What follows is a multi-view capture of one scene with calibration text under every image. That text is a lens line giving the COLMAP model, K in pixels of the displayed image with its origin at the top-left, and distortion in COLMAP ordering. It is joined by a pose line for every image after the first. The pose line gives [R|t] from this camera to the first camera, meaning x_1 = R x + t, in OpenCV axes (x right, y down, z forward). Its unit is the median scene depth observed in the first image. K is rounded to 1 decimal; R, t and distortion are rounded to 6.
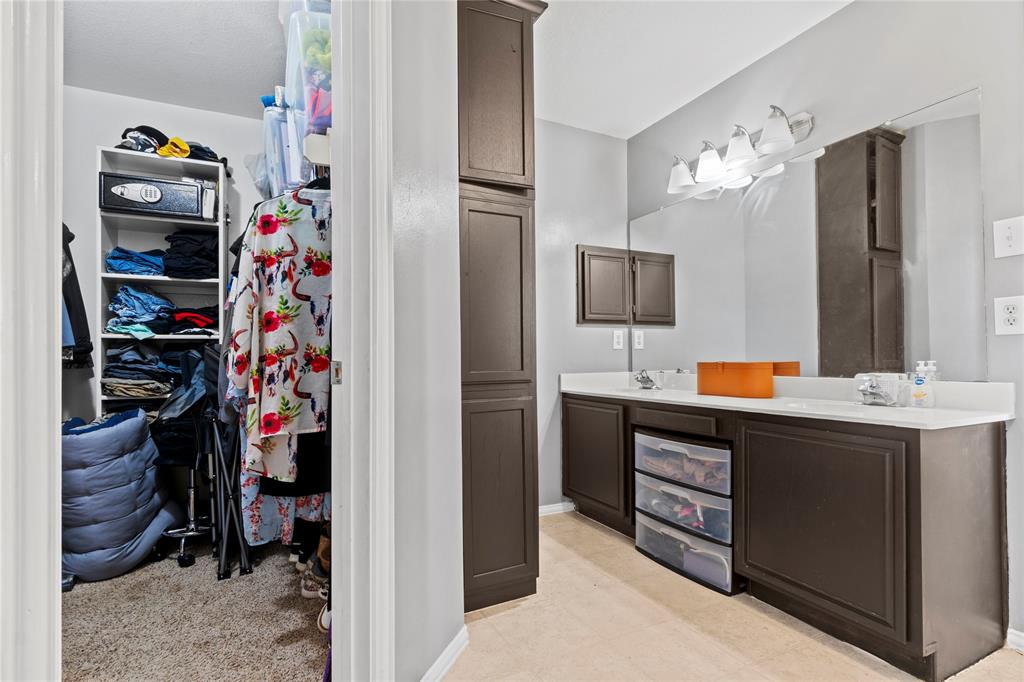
lens RADIAL K [[484.5, 0, 503.2], [0, 484.5, 346.2], [0, 0, 1]] dist [-0.005712, 0.001572]
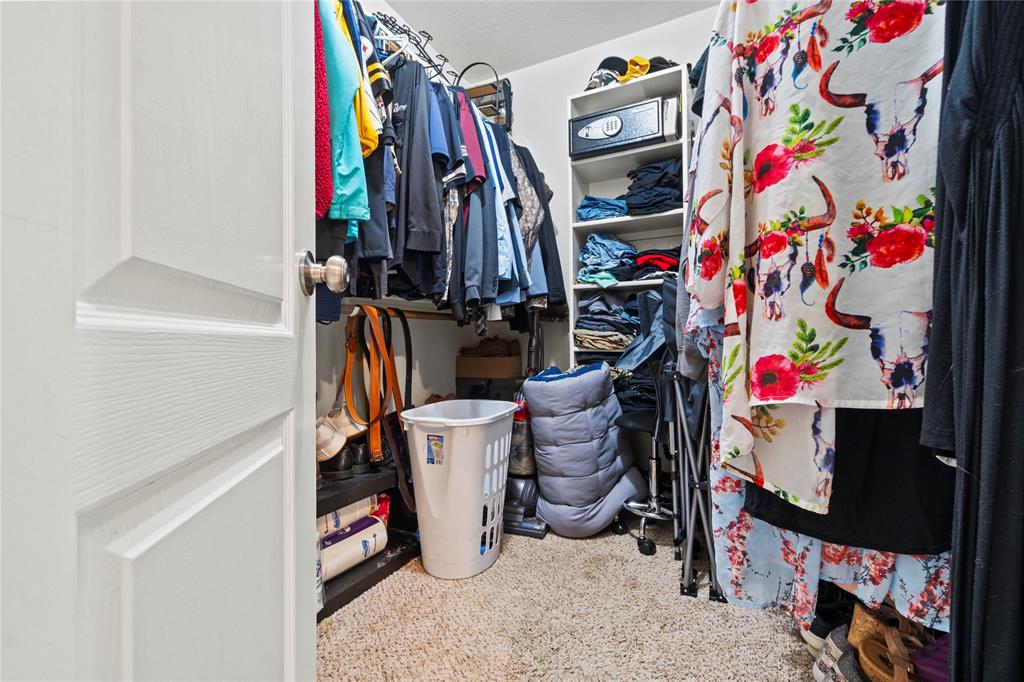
lens RADIAL K [[441.3, 0, 503.4], [0, 441.3, 345.3], [0, 0, 1]] dist [-0.008753, 0.001898]
pose [[0.593257, 0.011415, -0.804932, -0.219620], [0.018012, 0.999461, 0.027449, 0.083744], [0.804811, -0.030782, 0.592732, 0.404455]]
